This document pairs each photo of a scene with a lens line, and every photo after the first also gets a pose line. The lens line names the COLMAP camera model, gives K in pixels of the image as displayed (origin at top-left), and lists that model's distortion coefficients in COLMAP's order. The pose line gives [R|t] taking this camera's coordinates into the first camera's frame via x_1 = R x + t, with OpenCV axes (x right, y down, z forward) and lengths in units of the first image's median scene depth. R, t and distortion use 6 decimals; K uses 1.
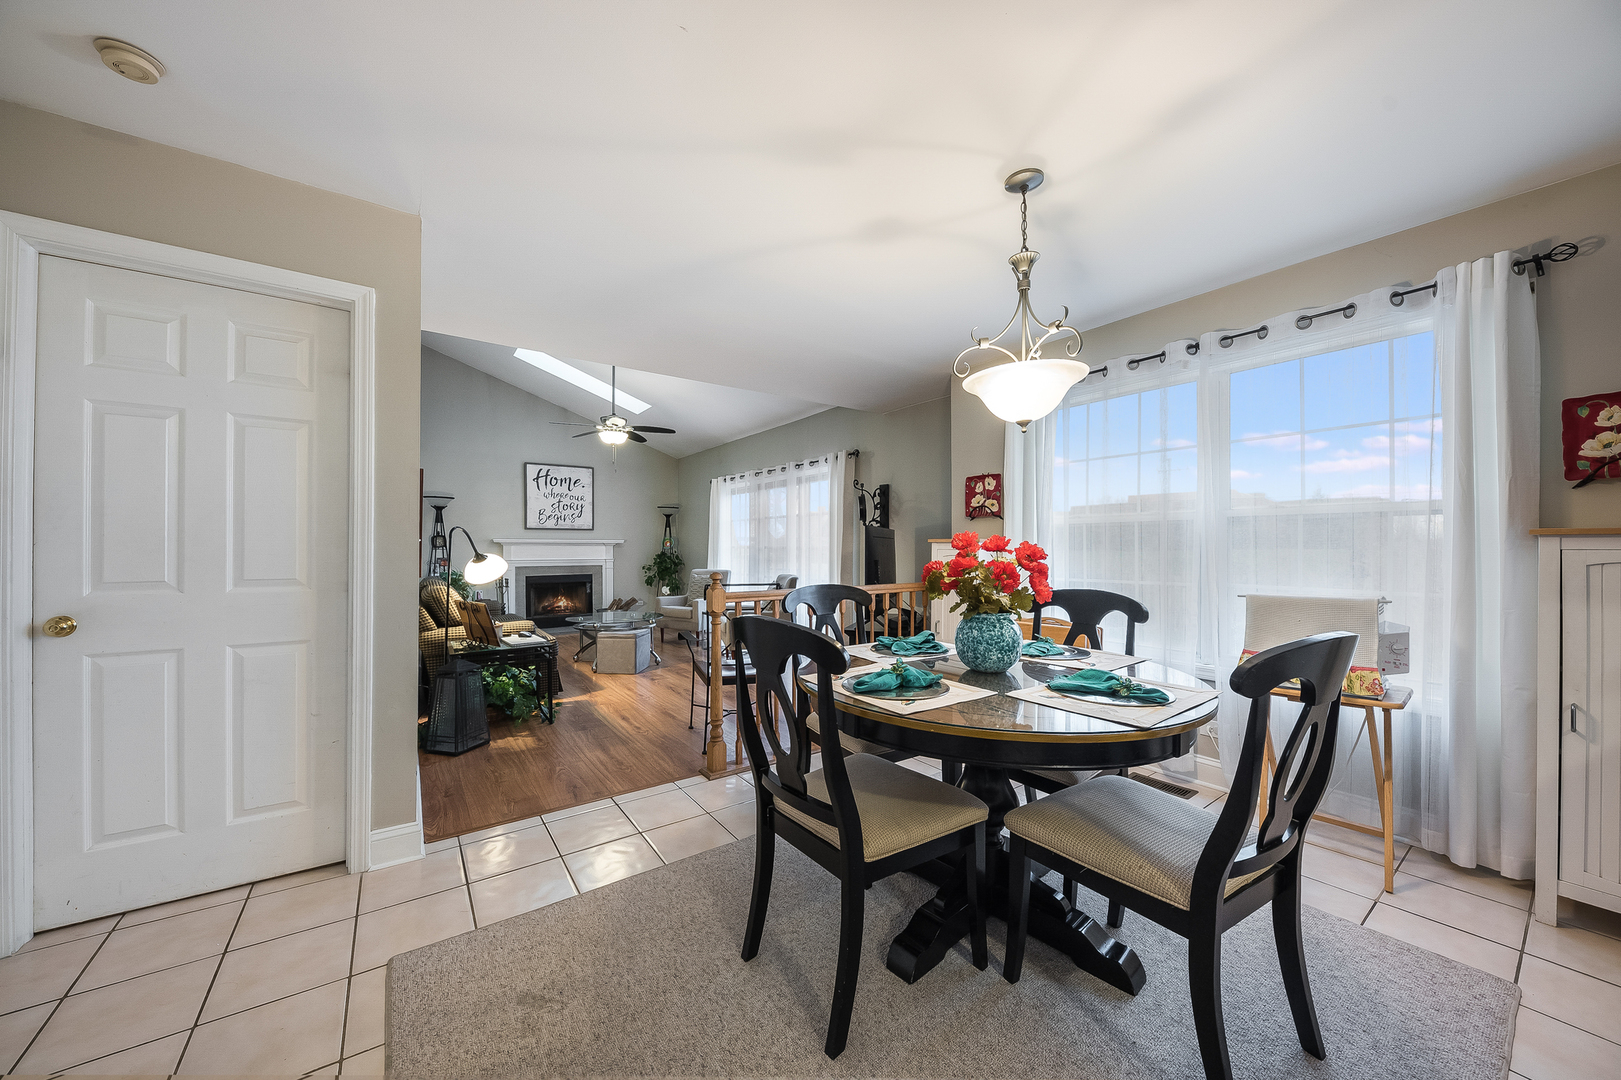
lens RADIAL K [[563.0, 0, 805.1], [0, 563.0, 547.6], [0, 0, 1]] dist [0.000569, 0.000063]
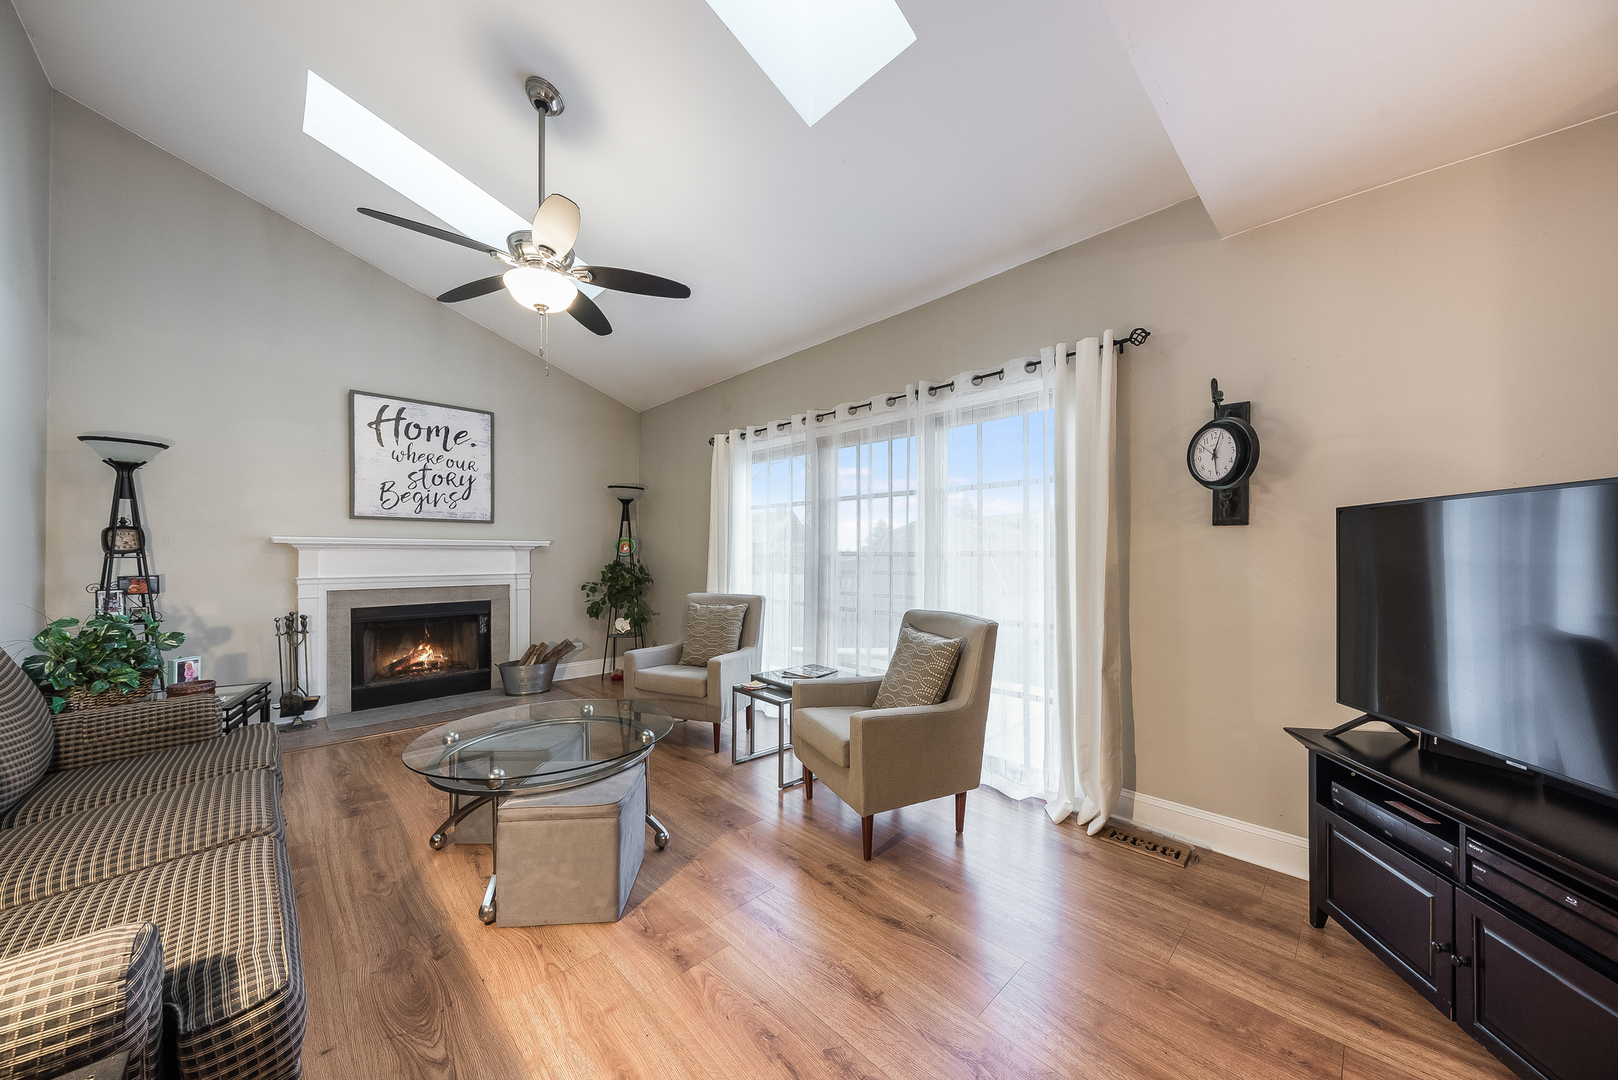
lens RADIAL K [[563.7, 0, 826.7], [0, 563.7, 552.8], [0, 0, 1]] dist [0.000001, -0.006336]
pose [[0.985666, 0.000662, 0.168706, -0.208864], [-0.000356, 0.999998, -0.001842, -0.000096], [-0.168706, 0.001756, 0.985665, 0.572706]]
